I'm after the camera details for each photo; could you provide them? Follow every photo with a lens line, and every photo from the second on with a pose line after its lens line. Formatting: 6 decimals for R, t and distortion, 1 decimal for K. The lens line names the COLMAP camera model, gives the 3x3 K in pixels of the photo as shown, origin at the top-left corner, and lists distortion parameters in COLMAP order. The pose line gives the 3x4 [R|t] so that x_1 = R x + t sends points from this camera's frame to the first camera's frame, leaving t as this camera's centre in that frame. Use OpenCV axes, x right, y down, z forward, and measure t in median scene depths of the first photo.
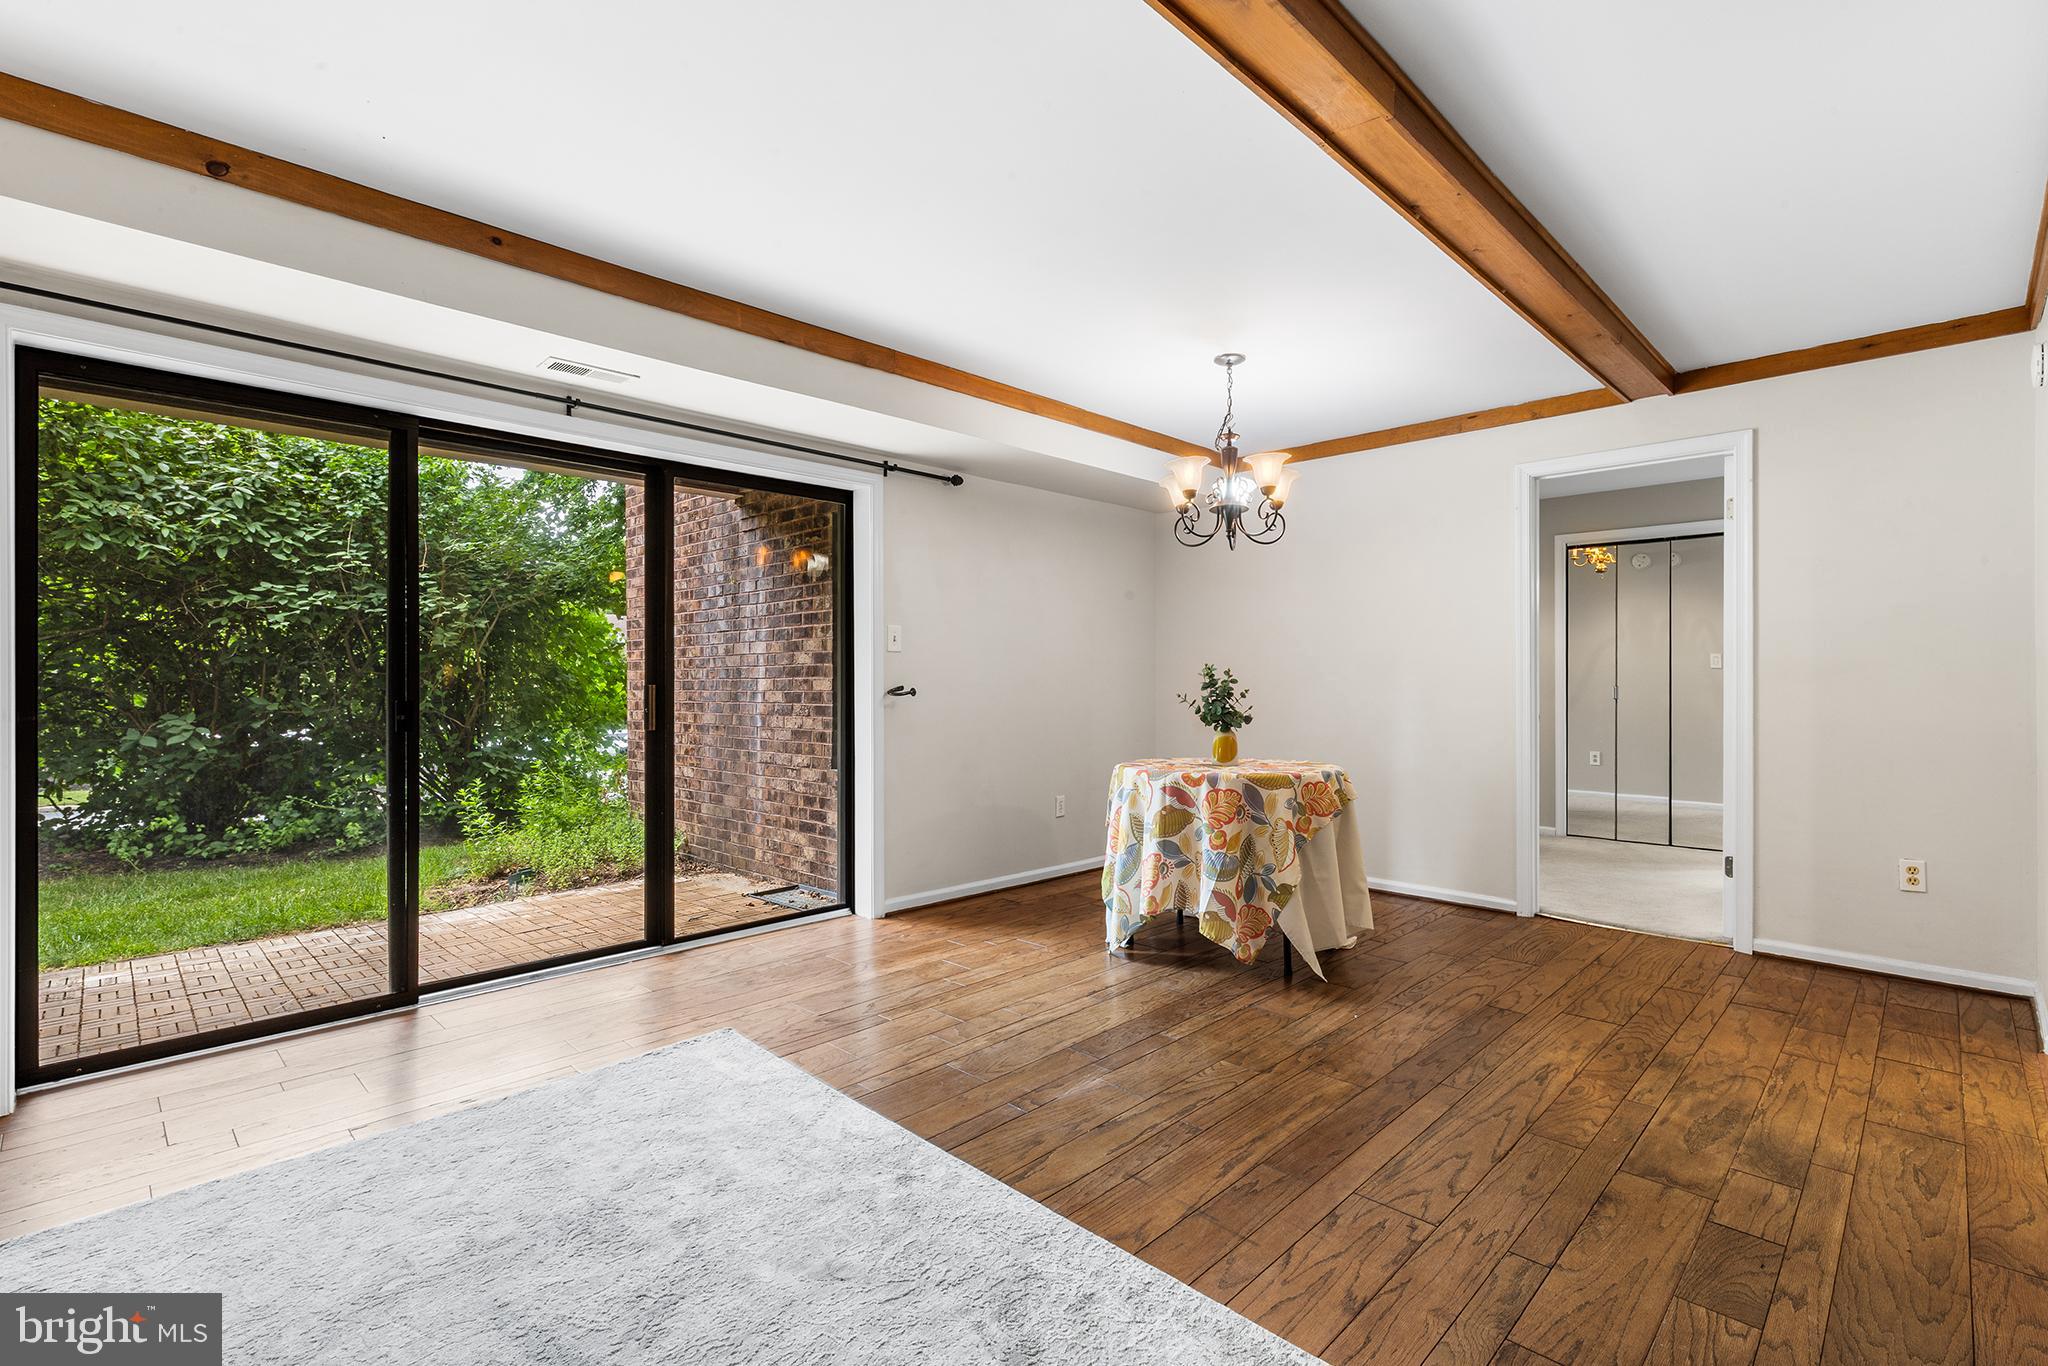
lens RADIAL K [[929.9, 0, 1026.7], [0, 929.9, 680.7], [0, 0, 1]] dist [0.004394, -0.000491]
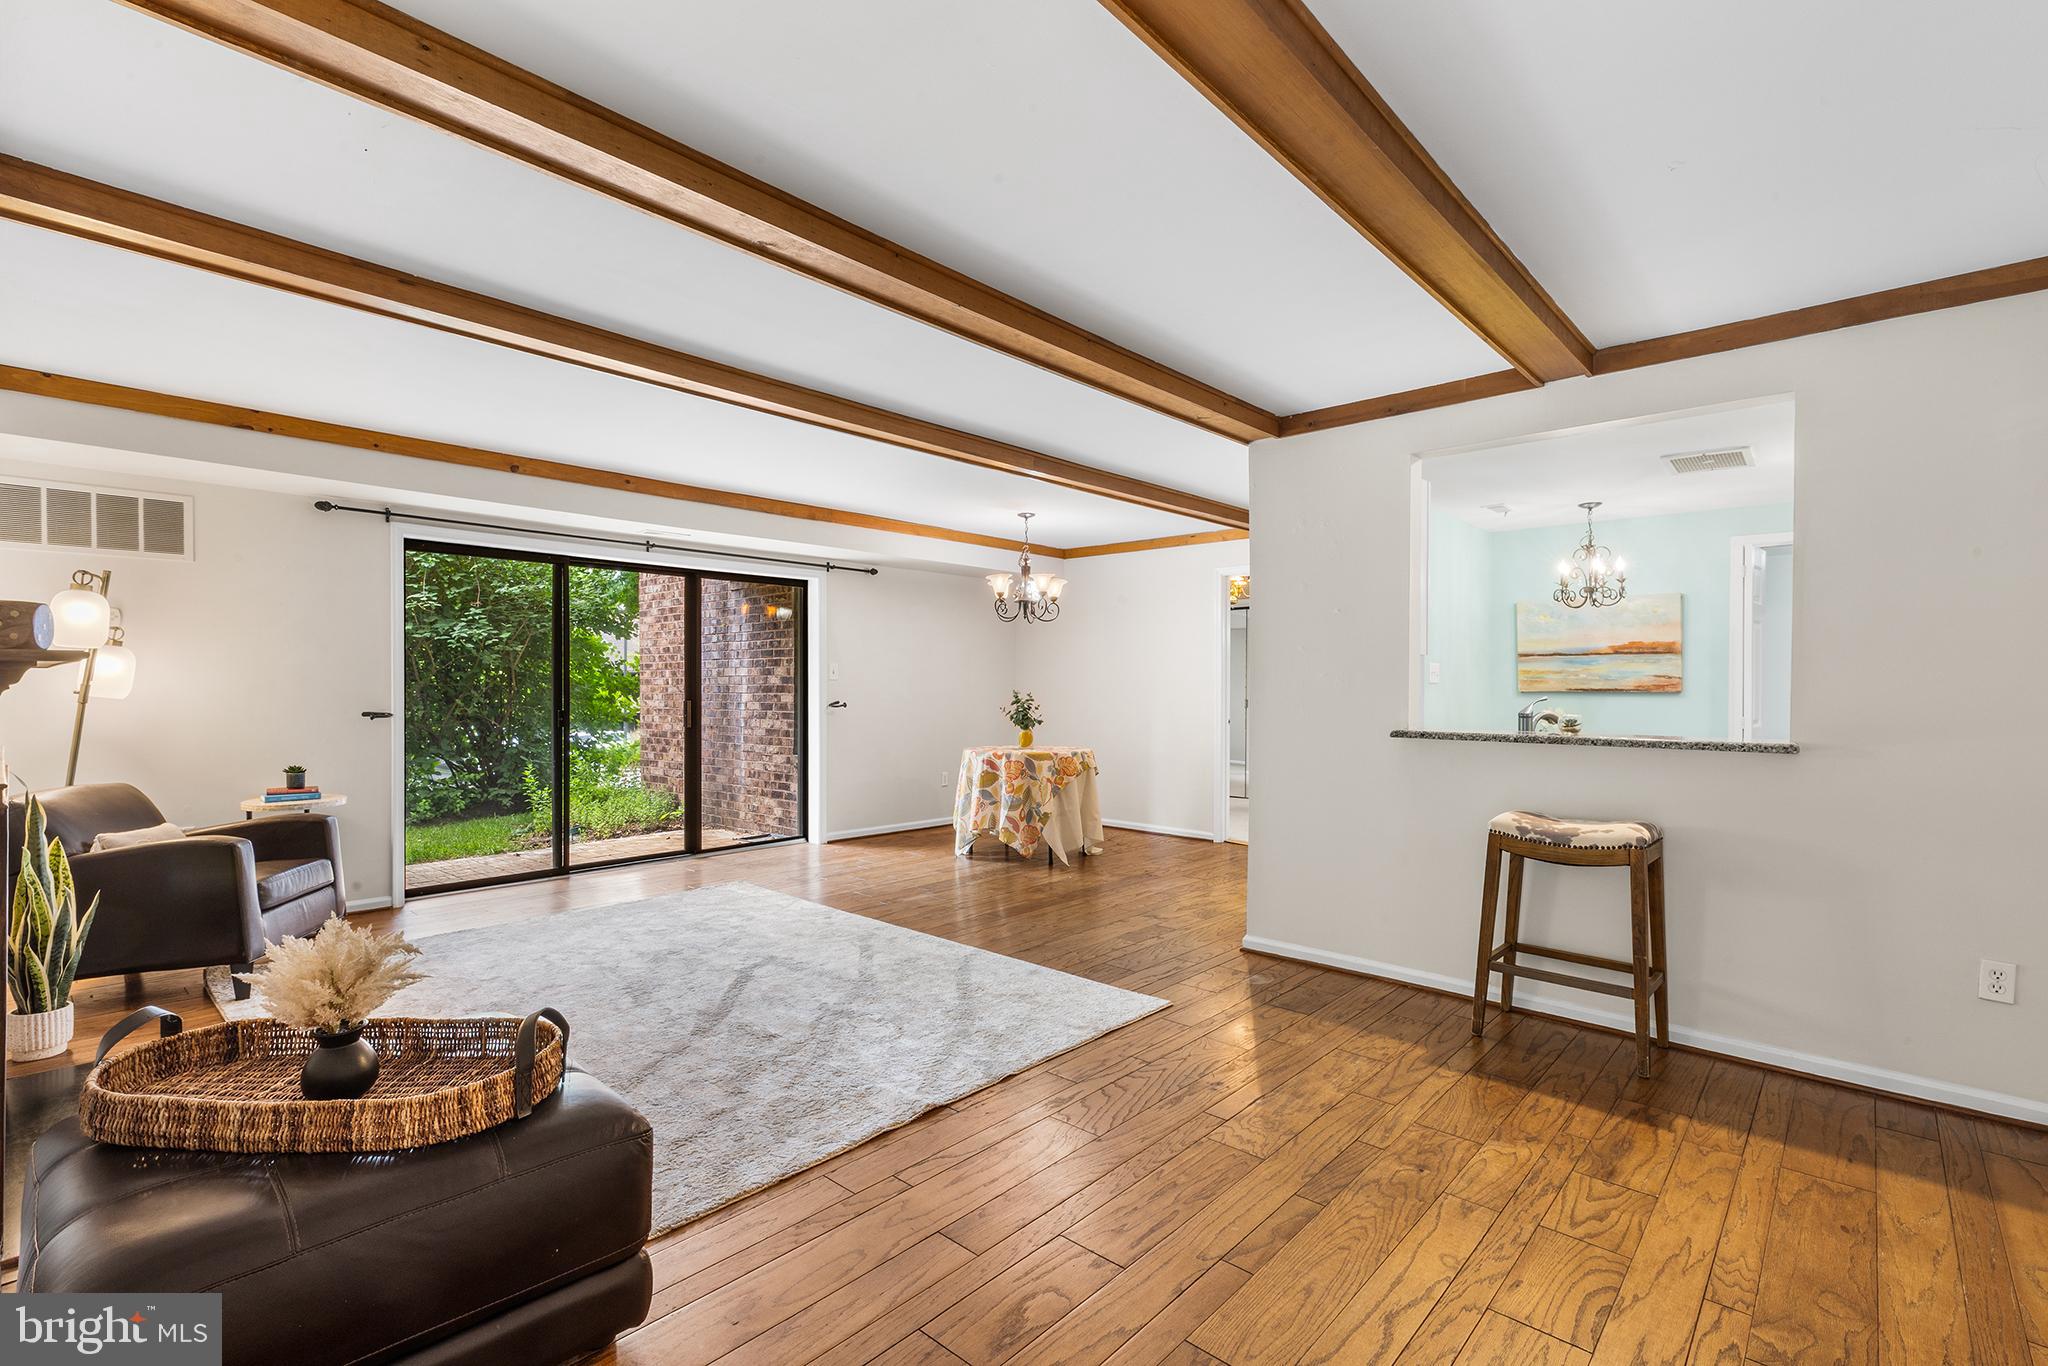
lens RADIAL K [[929.9, 0, 1014.3], [0, 929.9, 695.3], [0, 0, 1]] dist [0.004394, -0.000491]
pose [[0.999505, 0.004194, 0.031165, 0.138880], [-0.004536, 0.999930, 0.010893, -0.026451], [-0.031117, -0.011029, 0.999455, -0.714388]]
